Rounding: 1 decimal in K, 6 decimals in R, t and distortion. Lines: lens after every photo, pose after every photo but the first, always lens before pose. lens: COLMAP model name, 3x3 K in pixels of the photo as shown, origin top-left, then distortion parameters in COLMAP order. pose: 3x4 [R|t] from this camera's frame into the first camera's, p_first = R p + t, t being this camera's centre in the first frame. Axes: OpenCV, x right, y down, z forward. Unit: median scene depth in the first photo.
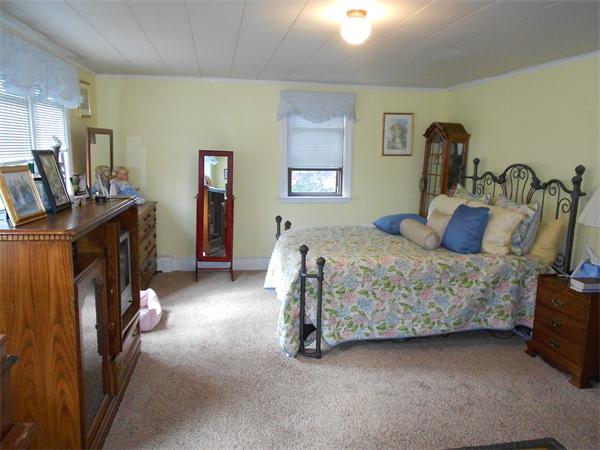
lens RADIAL K [[470.9, 0, 300.0], [0, 470.9, 225.0], [0, 0, 1]] dist [0.005581, -0.001510]
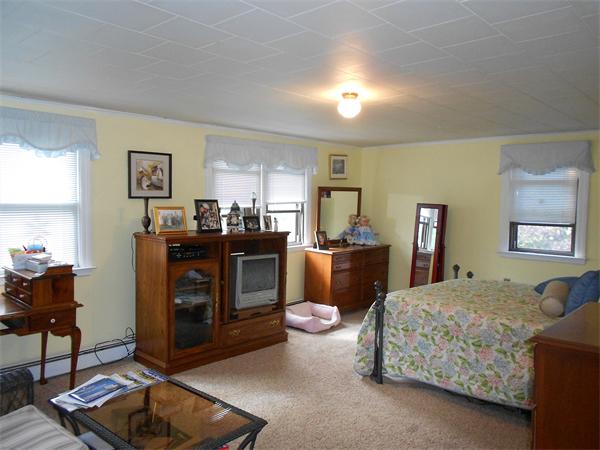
lens RADIAL K [[470.9, 0, 300.0], [0, 470.9, 225.0], [0, 0, 1]] dist [0.005581, -0.001510]
pose [[0.615229, 0.039506, -0.787358, 0.767641], [-0.134196, 0.989415, -0.055215, -0.004310], [0.776843, 0.139630, 0.614018, 0.105536]]
